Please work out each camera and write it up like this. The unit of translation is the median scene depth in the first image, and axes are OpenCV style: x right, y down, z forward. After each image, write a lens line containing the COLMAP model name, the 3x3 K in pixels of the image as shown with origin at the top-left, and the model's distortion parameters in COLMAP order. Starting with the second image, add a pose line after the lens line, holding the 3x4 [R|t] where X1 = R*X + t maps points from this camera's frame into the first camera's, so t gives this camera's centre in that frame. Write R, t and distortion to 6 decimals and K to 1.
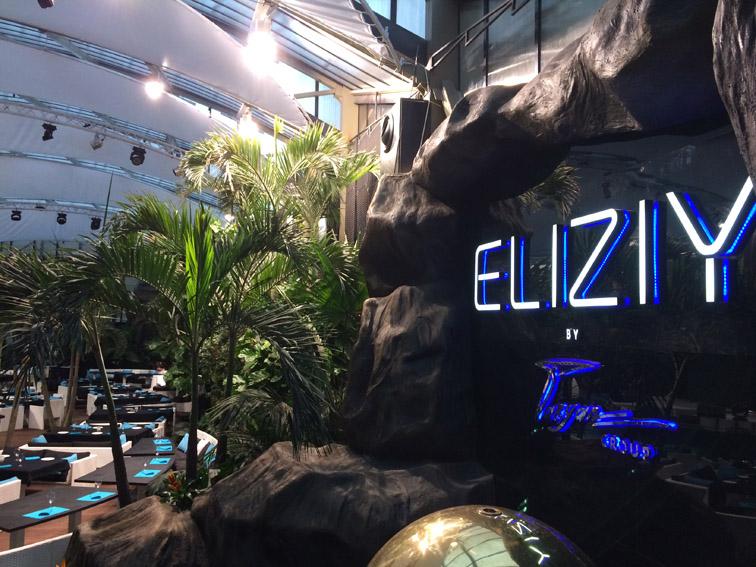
lens RADIAL K [[640.8, 0, 378.1], [0, 640.8, 280.3], [0, 0, 1]] dist [0.092210, -0.140057]
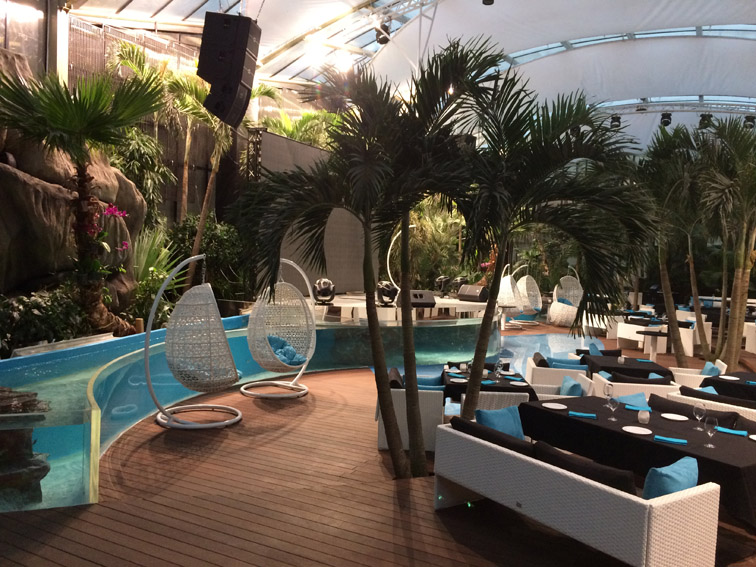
lens RADIAL K [[640.8, 0, 378.1], [0, 640.8, 280.3], [0, 0, 1]] dist [0.092210, -0.140057]
pose [[0.744530, 0.028824, -0.666966, -0.495593], [0.027604, 0.996884, 0.073896, 0.112747], [0.667018, -0.073429, 0.741415, 0.240428]]
